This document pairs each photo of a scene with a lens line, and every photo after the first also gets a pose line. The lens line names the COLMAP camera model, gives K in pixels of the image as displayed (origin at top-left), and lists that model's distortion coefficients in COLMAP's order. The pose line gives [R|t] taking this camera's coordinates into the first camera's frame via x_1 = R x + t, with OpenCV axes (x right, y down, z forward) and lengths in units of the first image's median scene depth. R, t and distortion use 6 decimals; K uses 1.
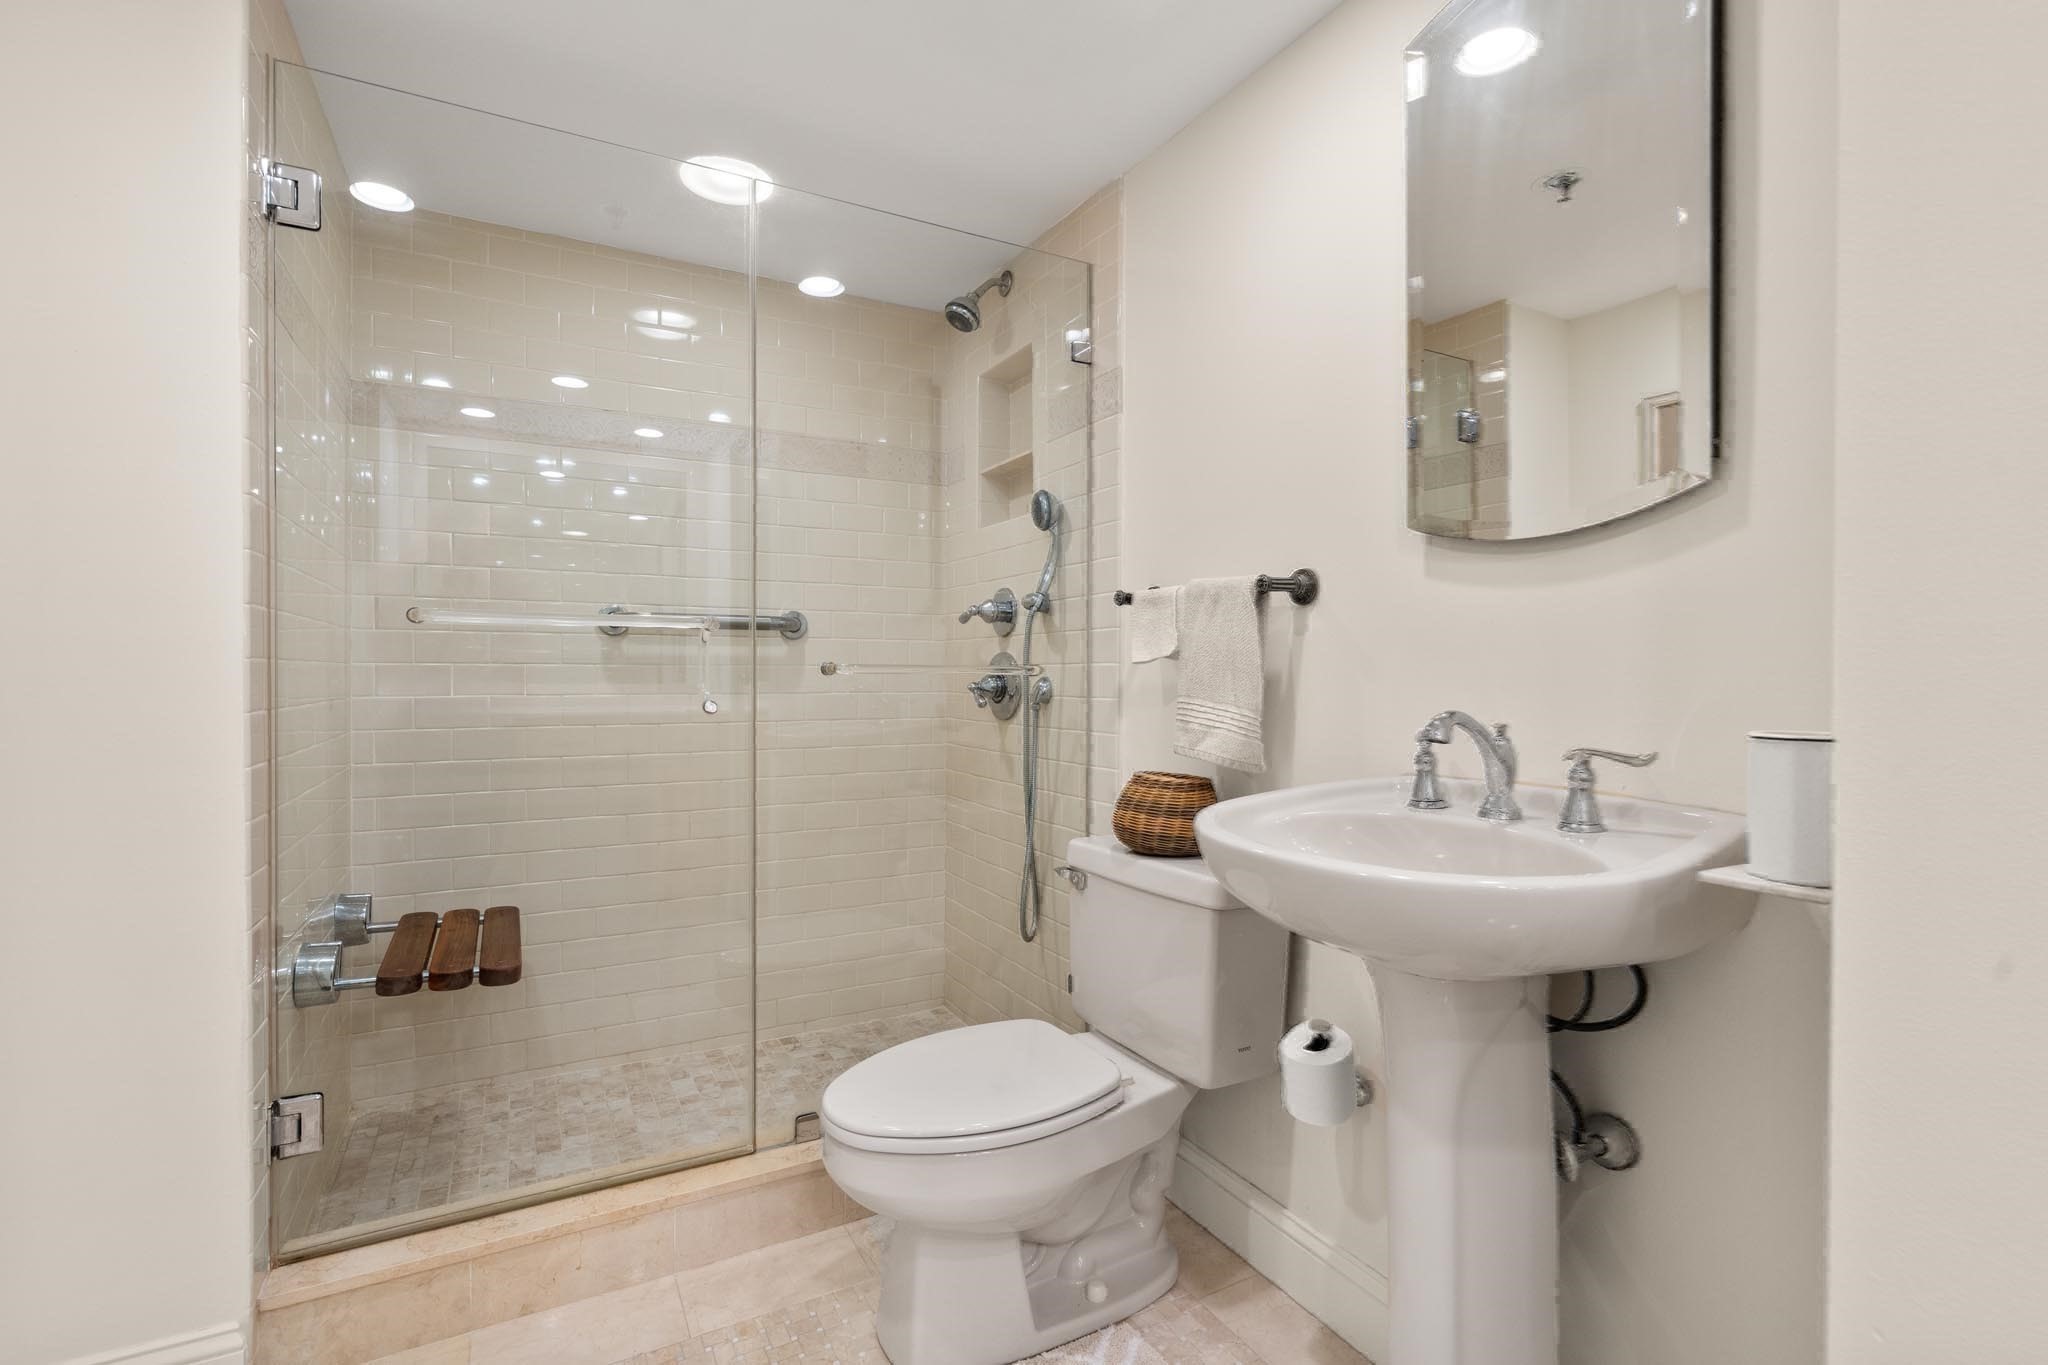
lens RADIAL K [[930.0, 0, 1011.7], [0, 930.0, 688.1], [0, 0, 1]] dist [-0.008033, 0.000325]
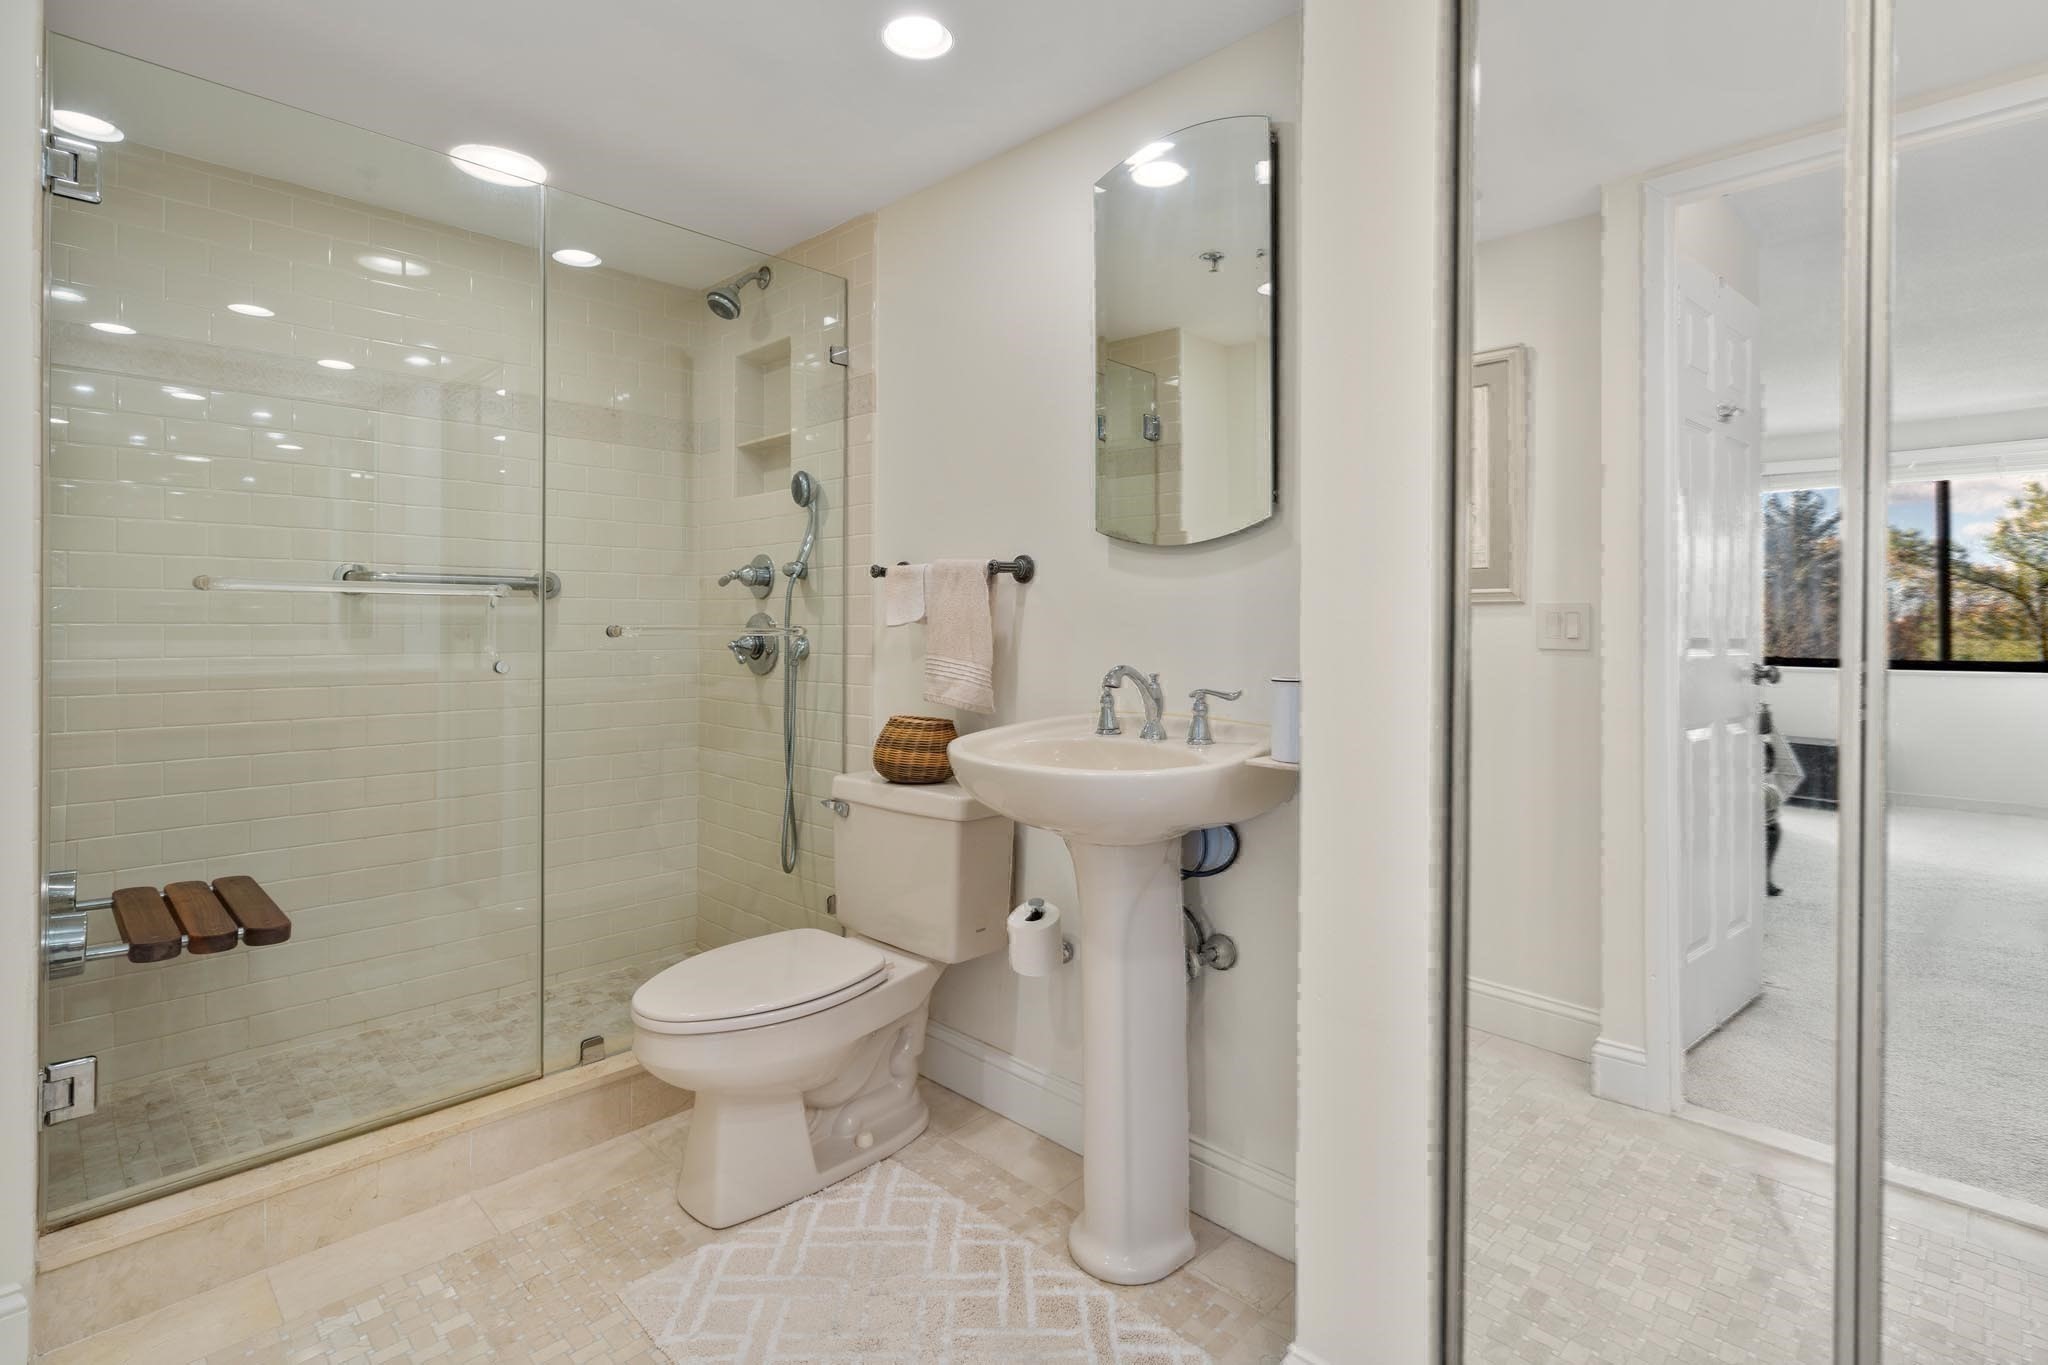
lens RADIAL K [[958.5, 0, 1021.0], [0, 958.5, 635.2], [0, 0, 1]] dist [-0.001266, -0.000135]
pose [[0.954098, -0.001051, 0.299492, -0.082503], [0.002314, 0.999990, -0.003863, -0.011217], [-0.299485, 0.004379, 0.954091, -0.252917]]
